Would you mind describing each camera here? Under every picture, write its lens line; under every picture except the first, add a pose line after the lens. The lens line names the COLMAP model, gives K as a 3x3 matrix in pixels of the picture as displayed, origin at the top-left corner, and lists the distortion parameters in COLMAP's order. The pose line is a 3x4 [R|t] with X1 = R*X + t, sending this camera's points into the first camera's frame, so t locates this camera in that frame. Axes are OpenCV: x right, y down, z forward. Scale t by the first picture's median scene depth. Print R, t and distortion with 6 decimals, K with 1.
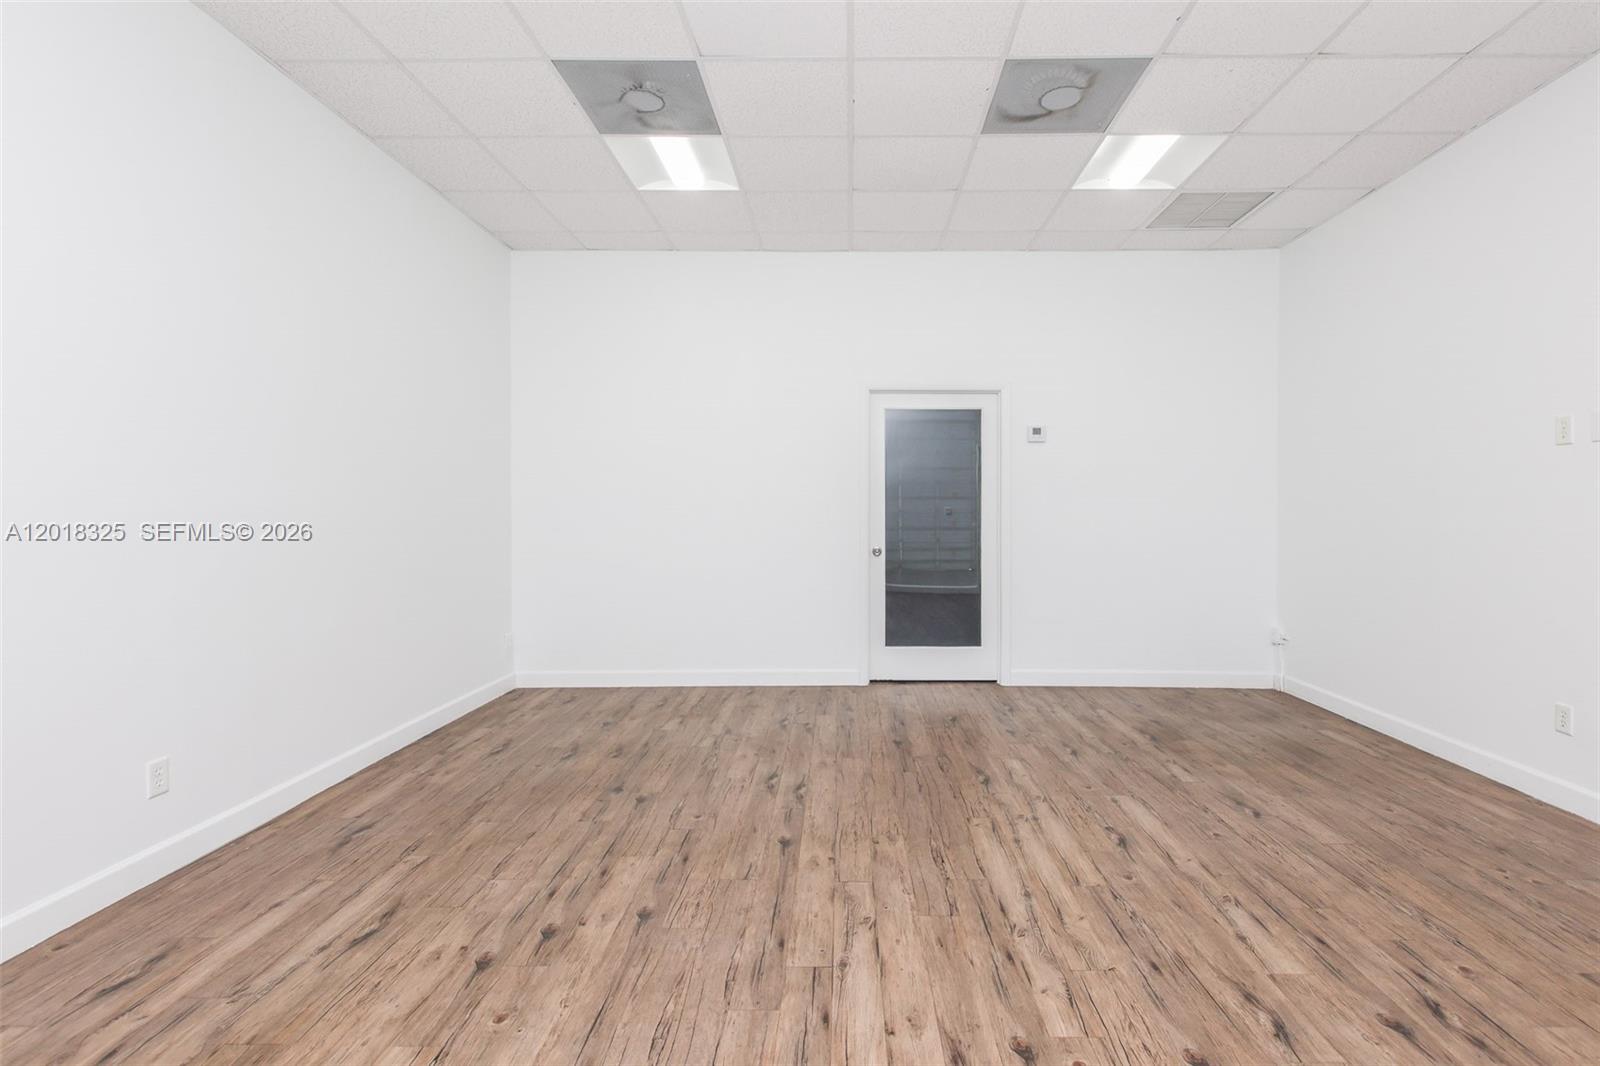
lens RADIAL K [[774.1, 0, 802.2], [0, 774.1, 528.4], [0, 0, 1]] dist [0.008693, -0.003232]
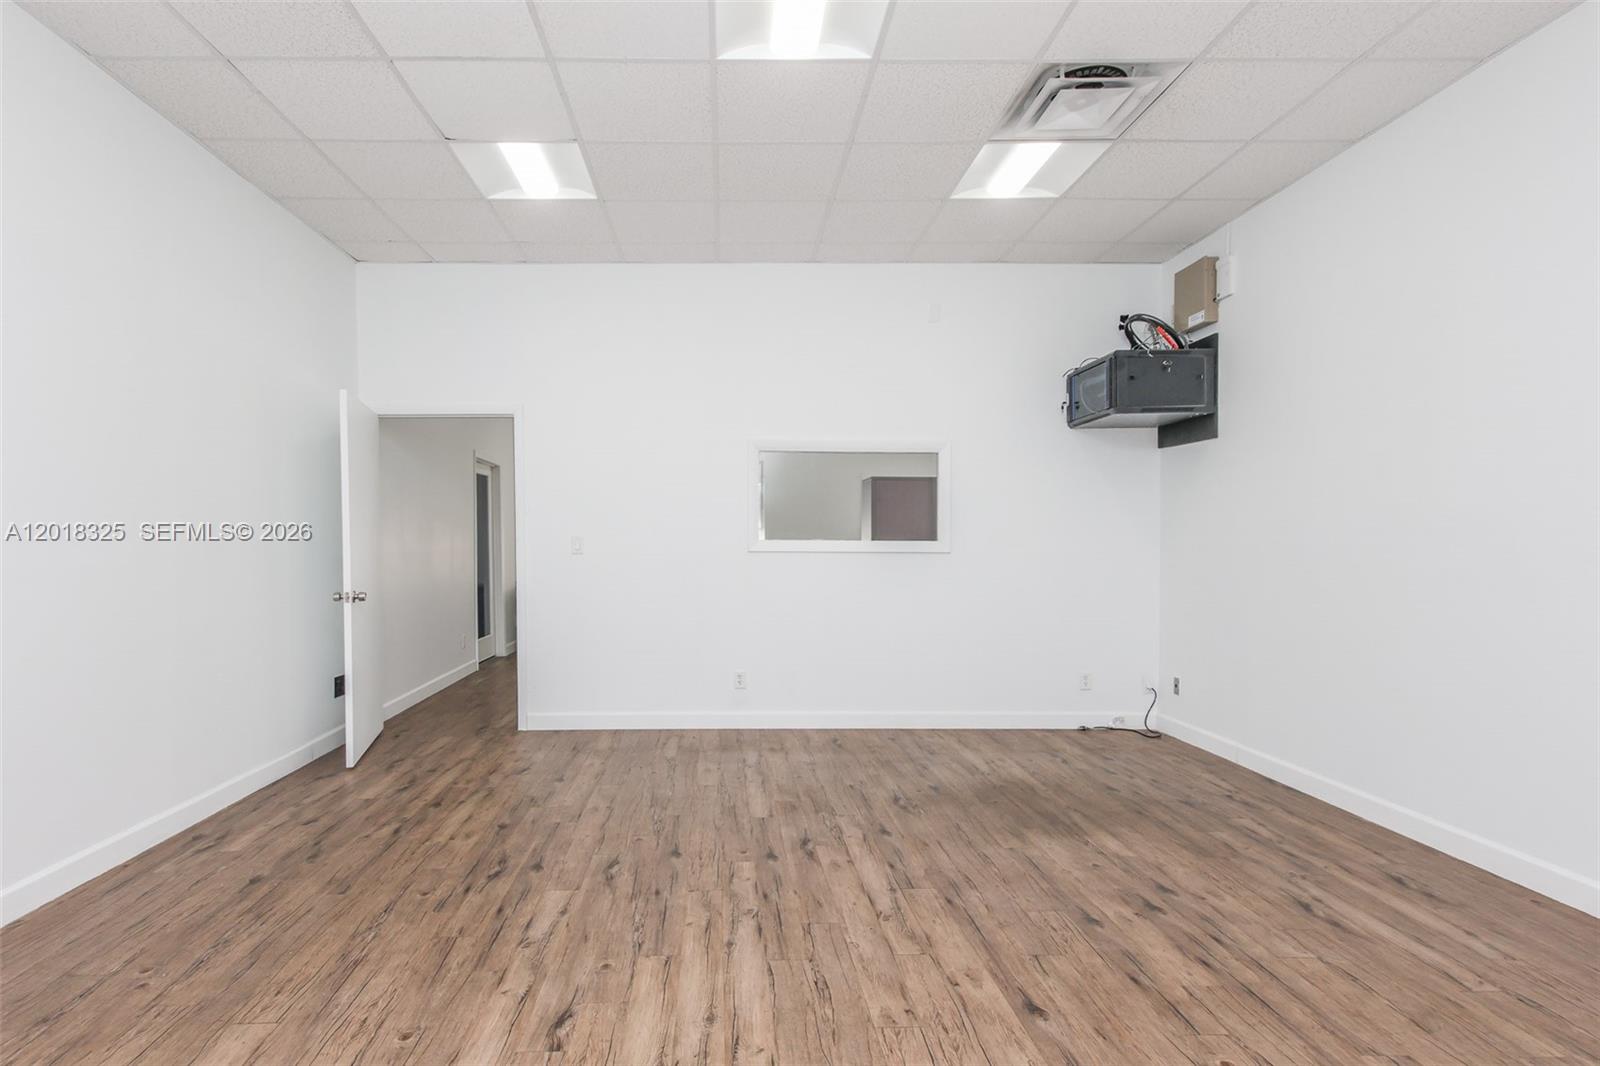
lens RADIAL K [[774.1, 0, 799.7], [0, 774.1, 533.5], [0, 0, 1]] dist [0.008693, -0.003232]
pose [[-0.988801, 0.000964, -0.149237, 0.354997], [-0.001167, 0.999899, 0.014190, -0.049373], [0.149235, 0.014205, -0.988700, 1.995463]]
